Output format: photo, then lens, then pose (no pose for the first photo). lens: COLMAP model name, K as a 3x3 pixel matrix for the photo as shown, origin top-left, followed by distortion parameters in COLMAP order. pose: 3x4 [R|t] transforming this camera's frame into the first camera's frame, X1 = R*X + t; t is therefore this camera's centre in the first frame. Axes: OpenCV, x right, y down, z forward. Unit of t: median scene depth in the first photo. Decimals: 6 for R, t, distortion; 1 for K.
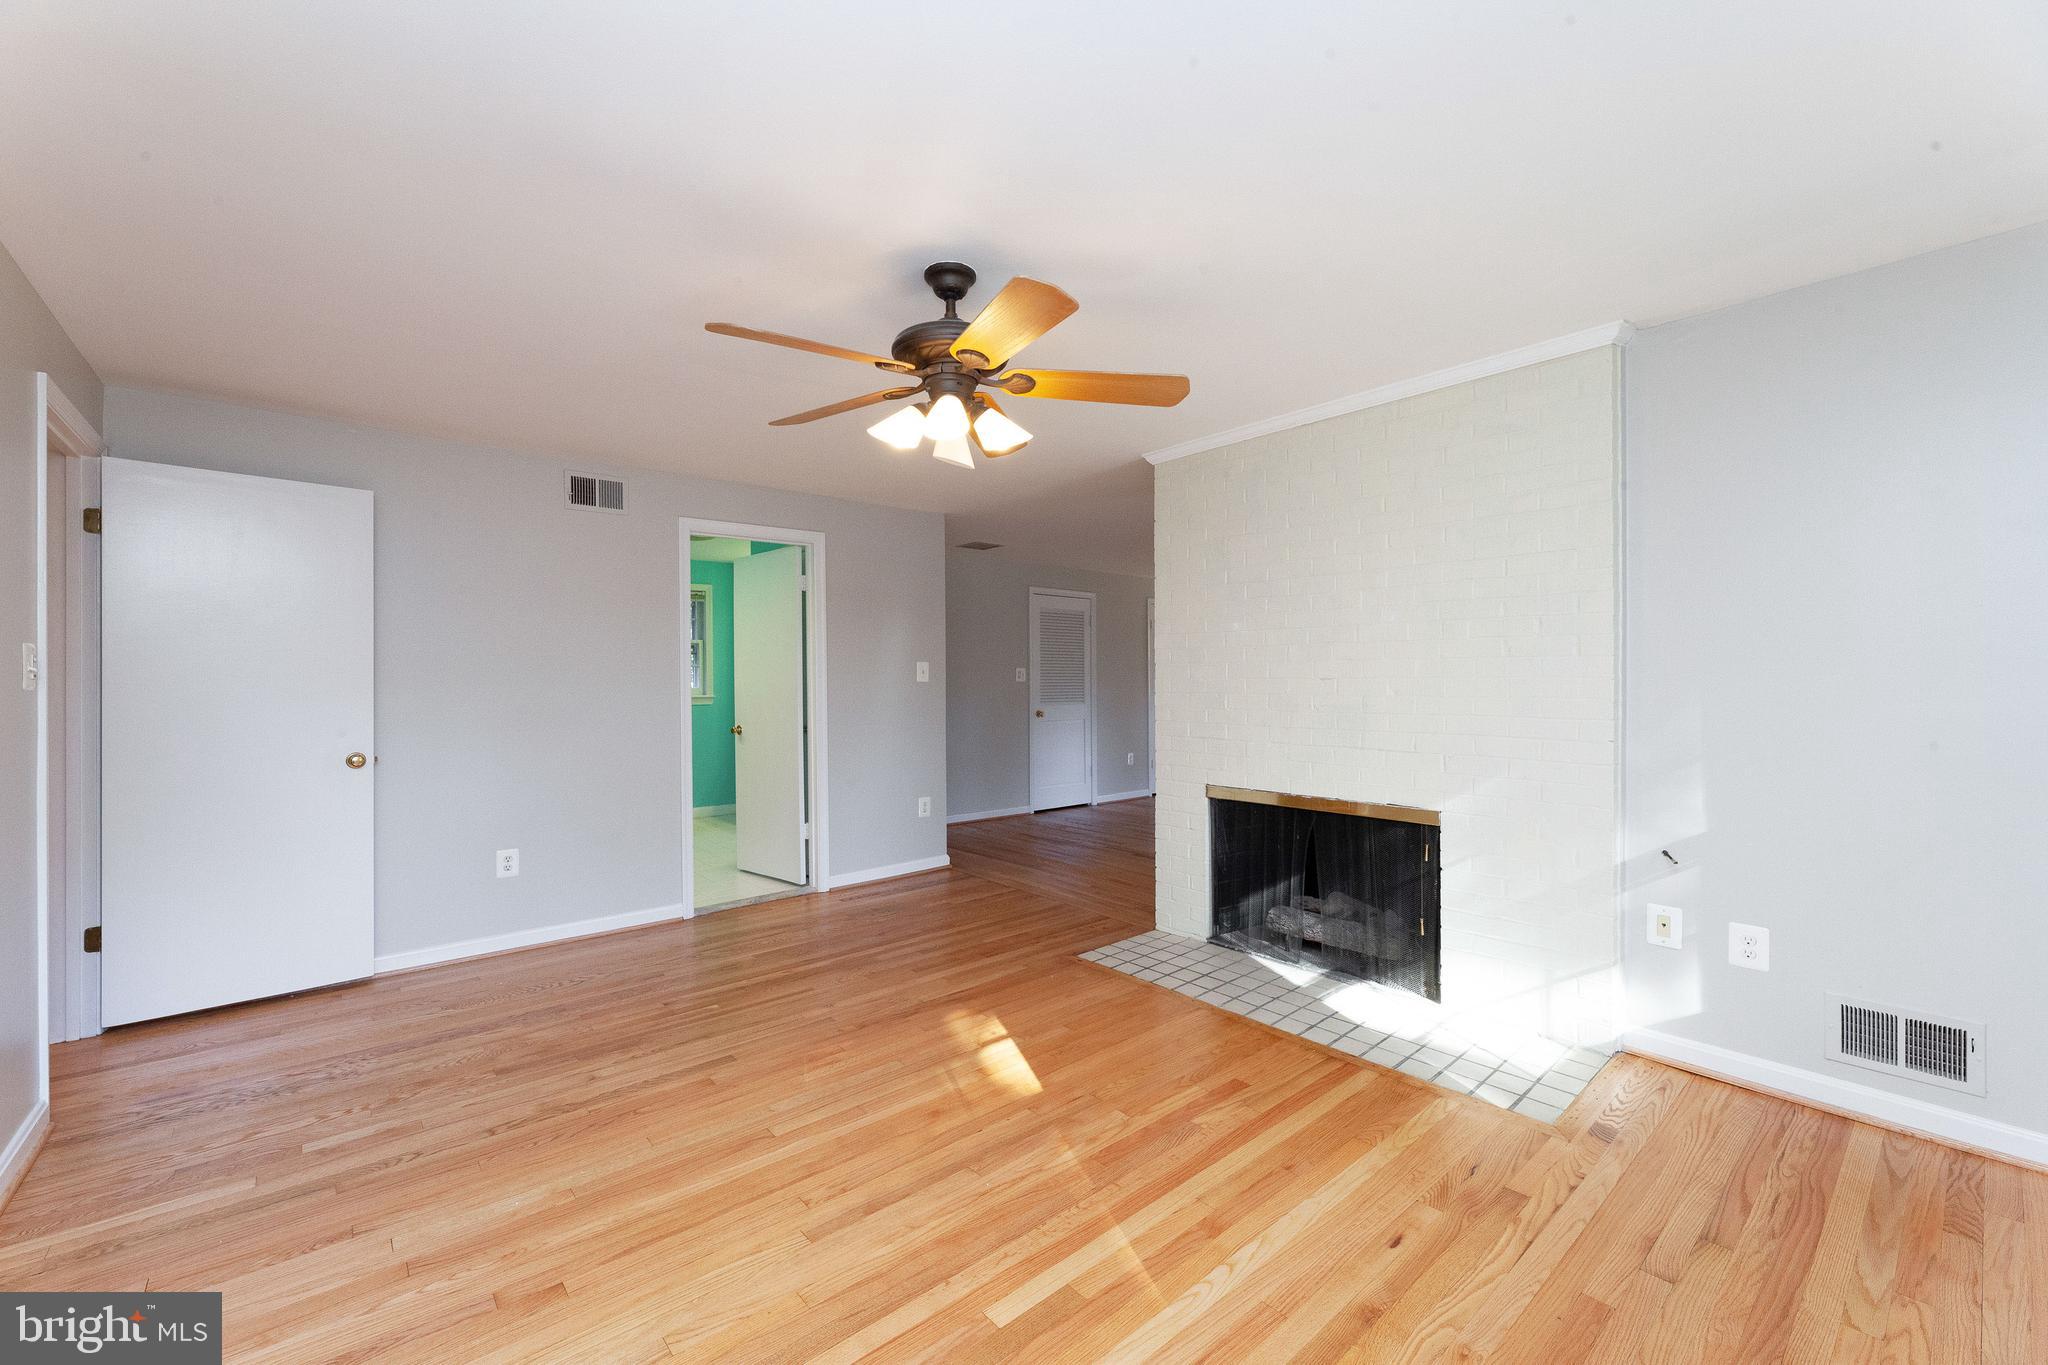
lens RADIAL K [[819.4, 0, 1024.0], [0, 819.4, 682.5], [0, 0, 1]] dist [0.000443, 0.000091]
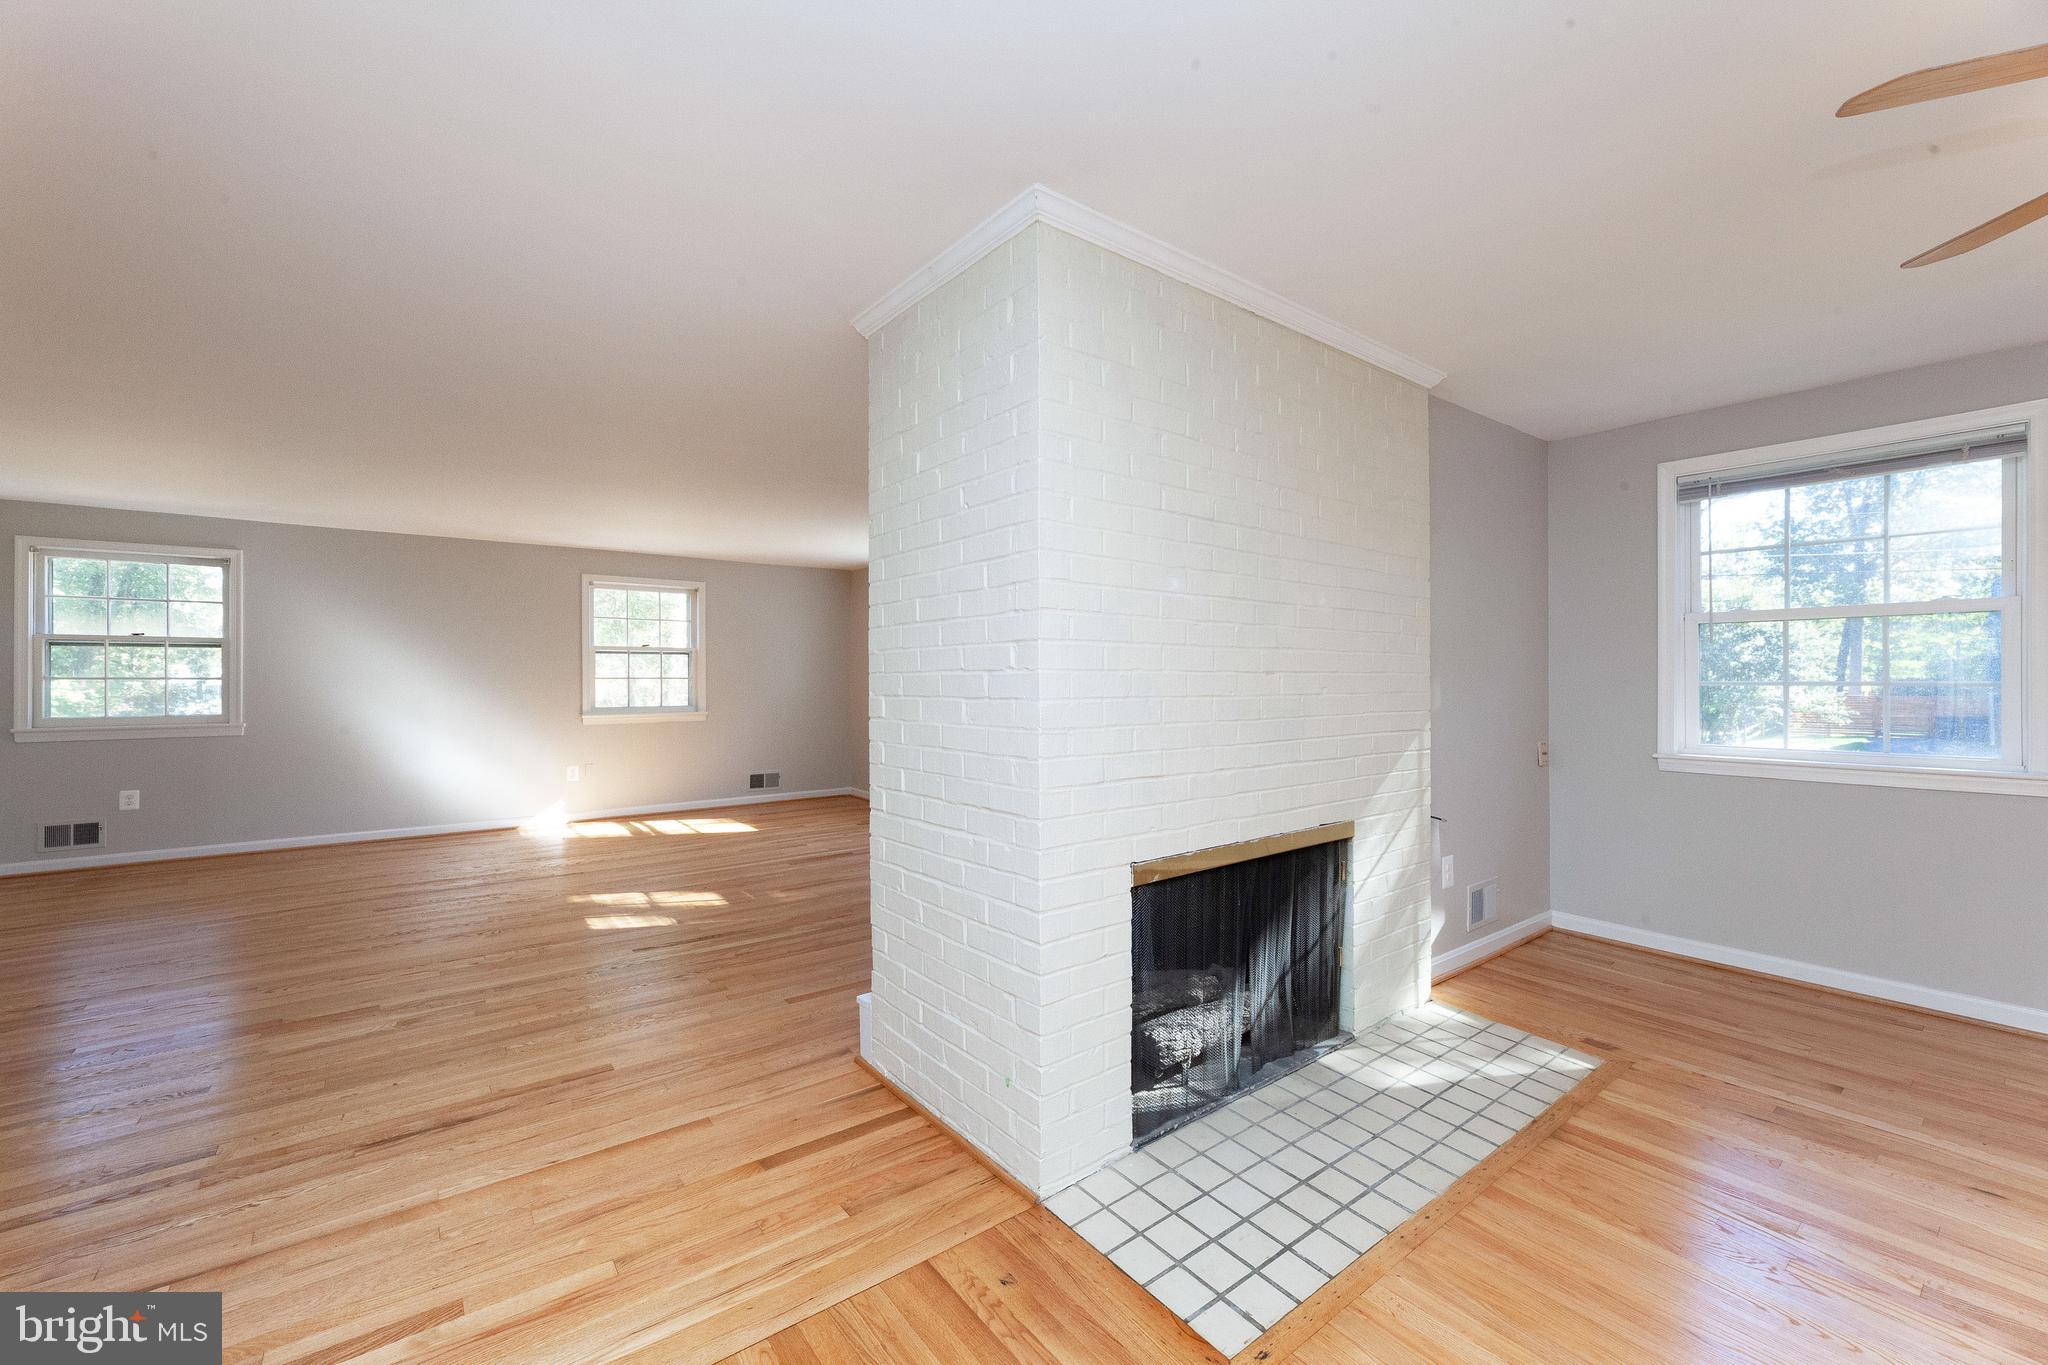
lens RADIAL K [[808.4, 0, 1024.0], [0, 808.4, 682.5], [0, 0, 1]] dist [-0.000628, -0.000220]
pose [[0.061266, 0.001691, 0.998120, -0.420288], [0.003644, 0.999992, -0.001918, 0.005862], [-0.998115, 0.003755, 0.061259, 1.353587]]
